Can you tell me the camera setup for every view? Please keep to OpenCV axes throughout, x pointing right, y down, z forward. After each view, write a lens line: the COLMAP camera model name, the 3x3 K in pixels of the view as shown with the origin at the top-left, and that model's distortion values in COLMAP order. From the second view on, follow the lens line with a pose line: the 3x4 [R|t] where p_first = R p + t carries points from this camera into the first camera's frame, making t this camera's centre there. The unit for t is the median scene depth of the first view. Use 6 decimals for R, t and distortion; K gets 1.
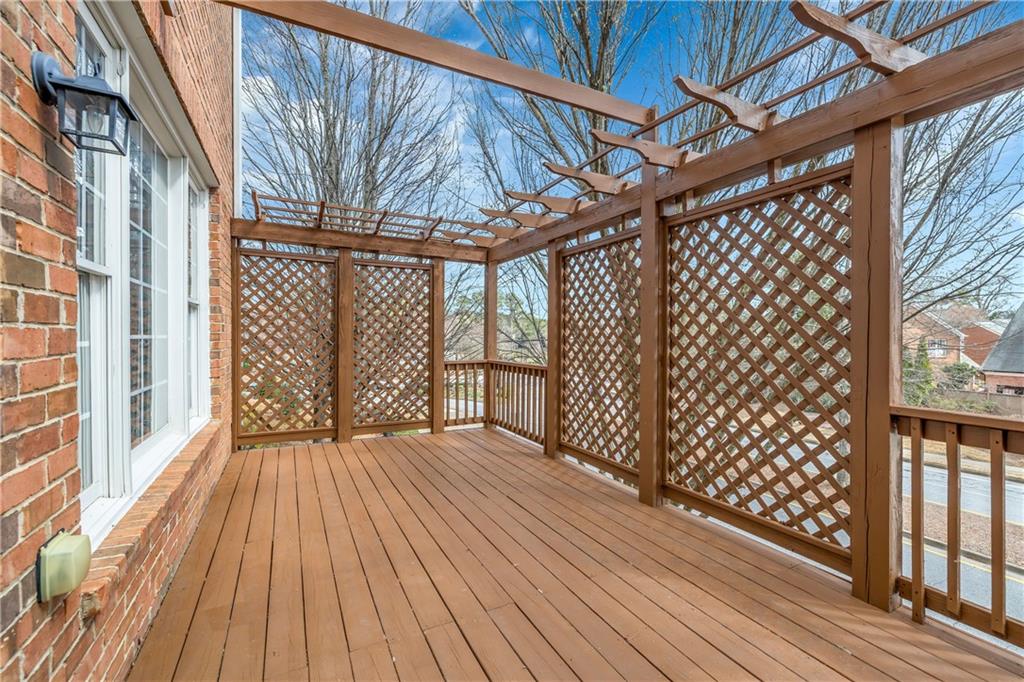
lens RADIAL K [[433.1, 0, 506.0], [0, 433.1, 338.5], [0, 0, 1]] dist [-0.003104, -0.000195]
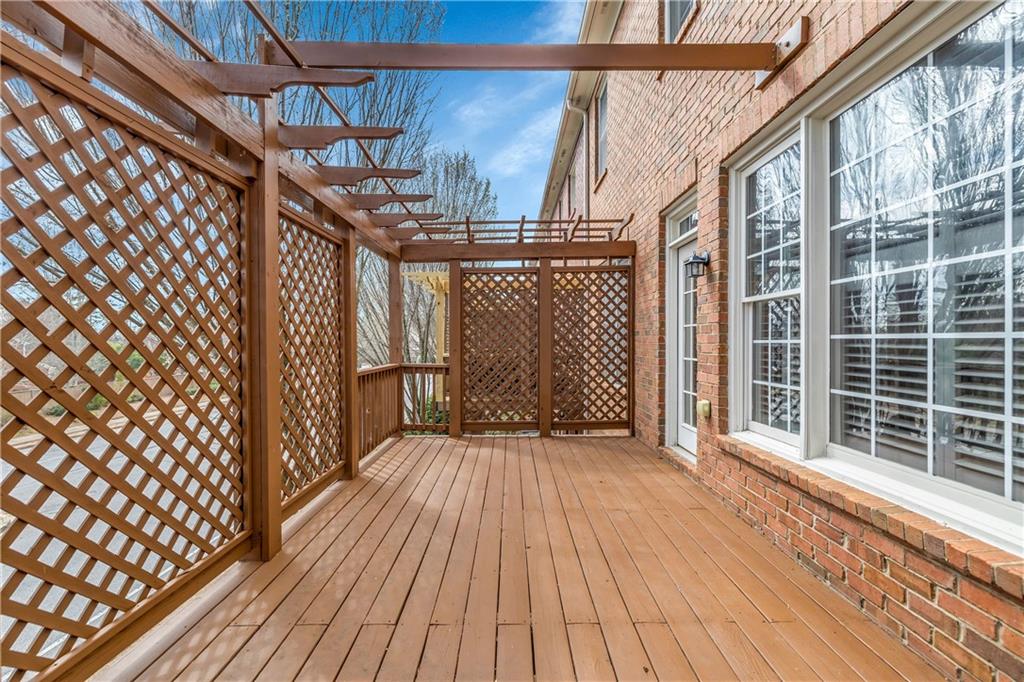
lens RADIAL K [[433.1, 0, 506.0], [0, 433.1, 338.5], [0, 0, 1]] dist [-0.003104, -0.000195]
pose [[-0.887586, -0.000711, 0.460642, -0.525109], [0.001748, 0.999986, 0.004912, -0.009195], [-0.460639, 0.005165, -0.887573, 1.969640]]
